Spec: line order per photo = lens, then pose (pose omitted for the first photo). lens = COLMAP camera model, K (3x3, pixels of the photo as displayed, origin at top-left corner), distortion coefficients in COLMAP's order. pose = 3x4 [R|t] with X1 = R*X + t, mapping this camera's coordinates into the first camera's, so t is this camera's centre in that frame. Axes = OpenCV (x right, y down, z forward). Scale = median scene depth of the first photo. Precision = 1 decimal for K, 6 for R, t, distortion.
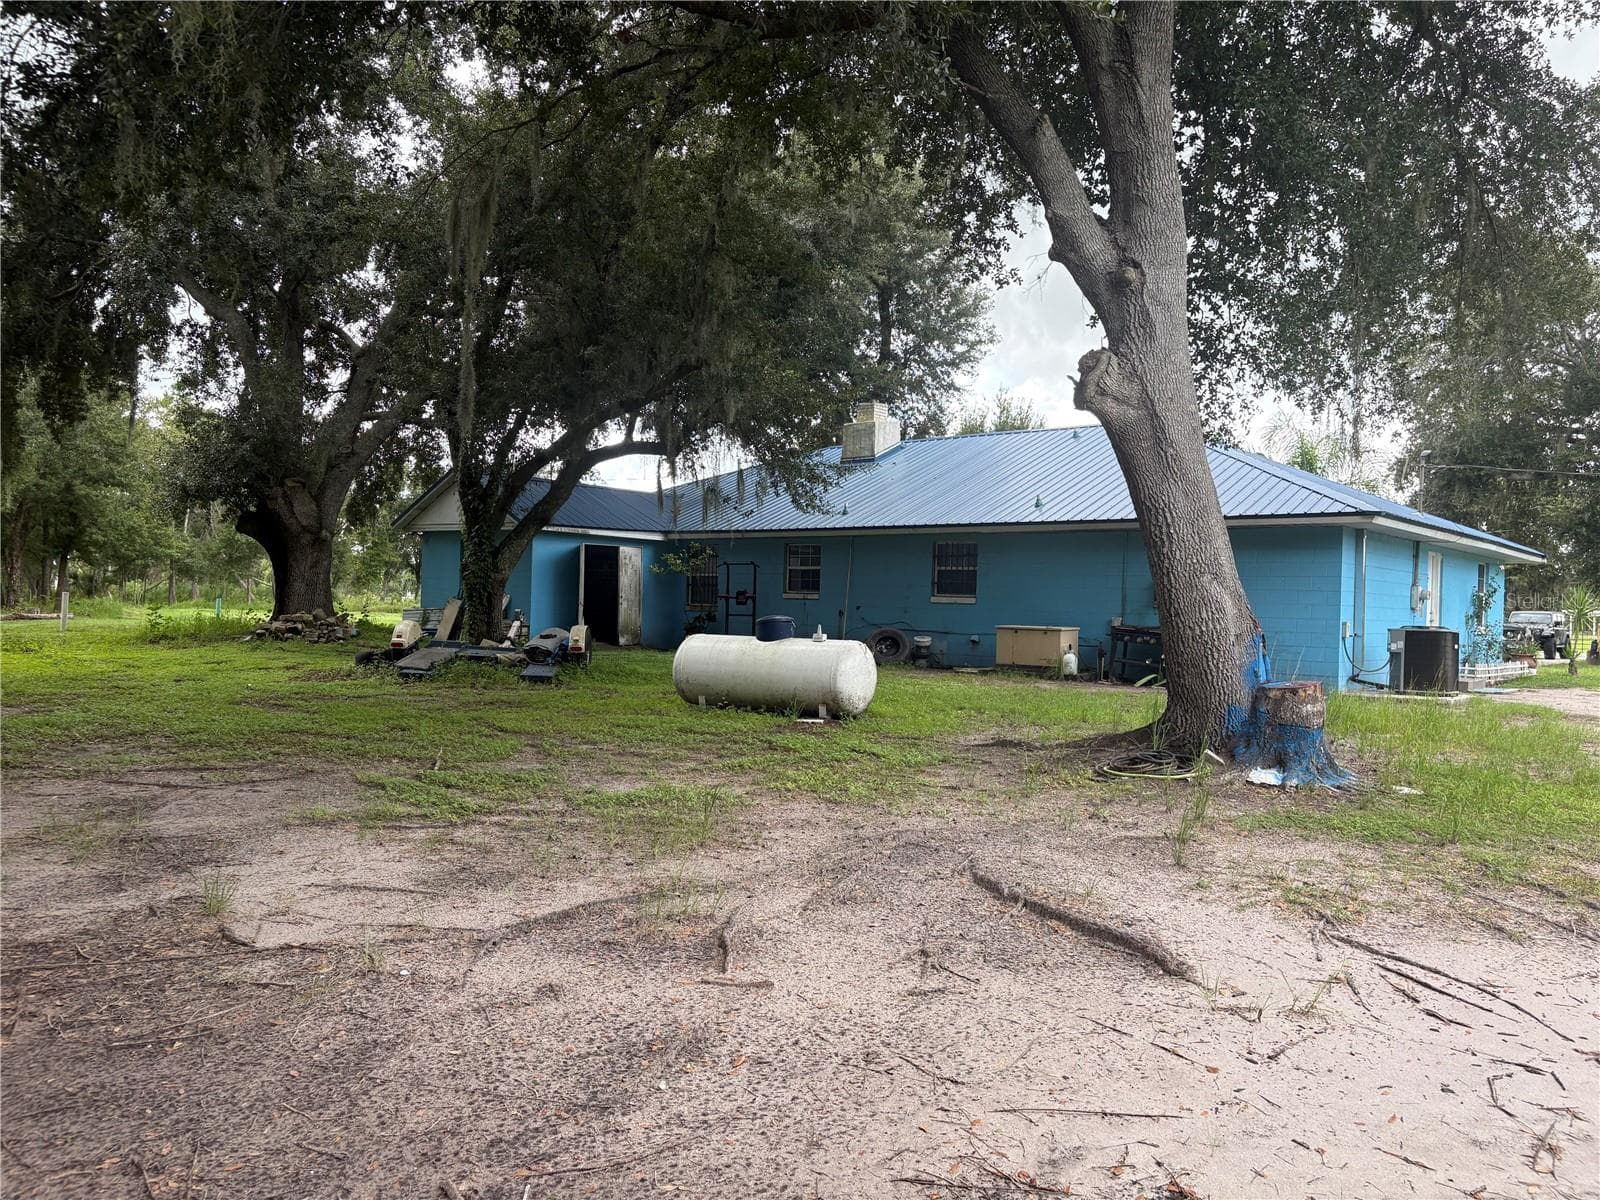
lens RADIAL K [[1154.2, 0, 800.8], [0, 1154.2, 596.0], [0, 0, 1]] dist [-0.002319, -0.001948]
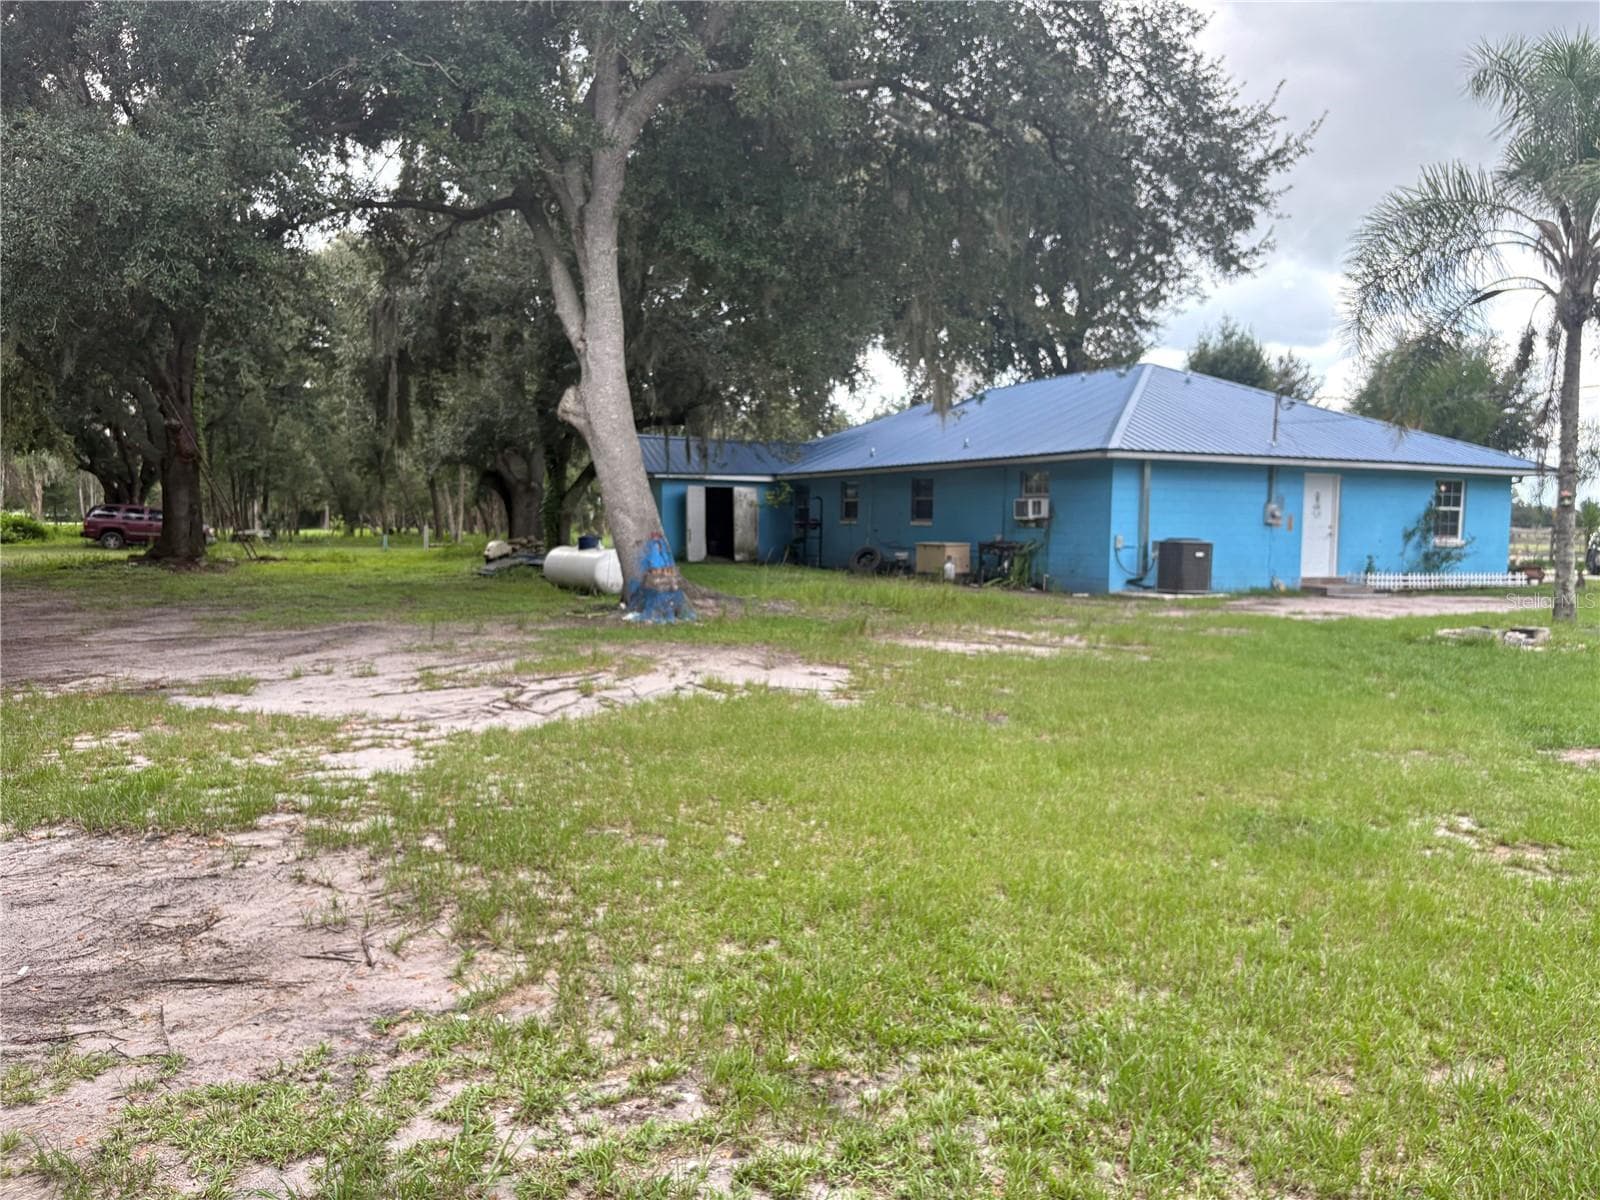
lens RADIAL K [[1154.2, 0, 799.0], [0, 1154.2, 604.1], [0, 0, 1]] dist [-0.002319, -0.001948]
pose [[0.903011, 0.015028, -0.429354, 0.551057], [0.014529, 0.997748, 0.065481, 0.007040], [0.429371, -0.065368, 0.900759, -0.212273]]
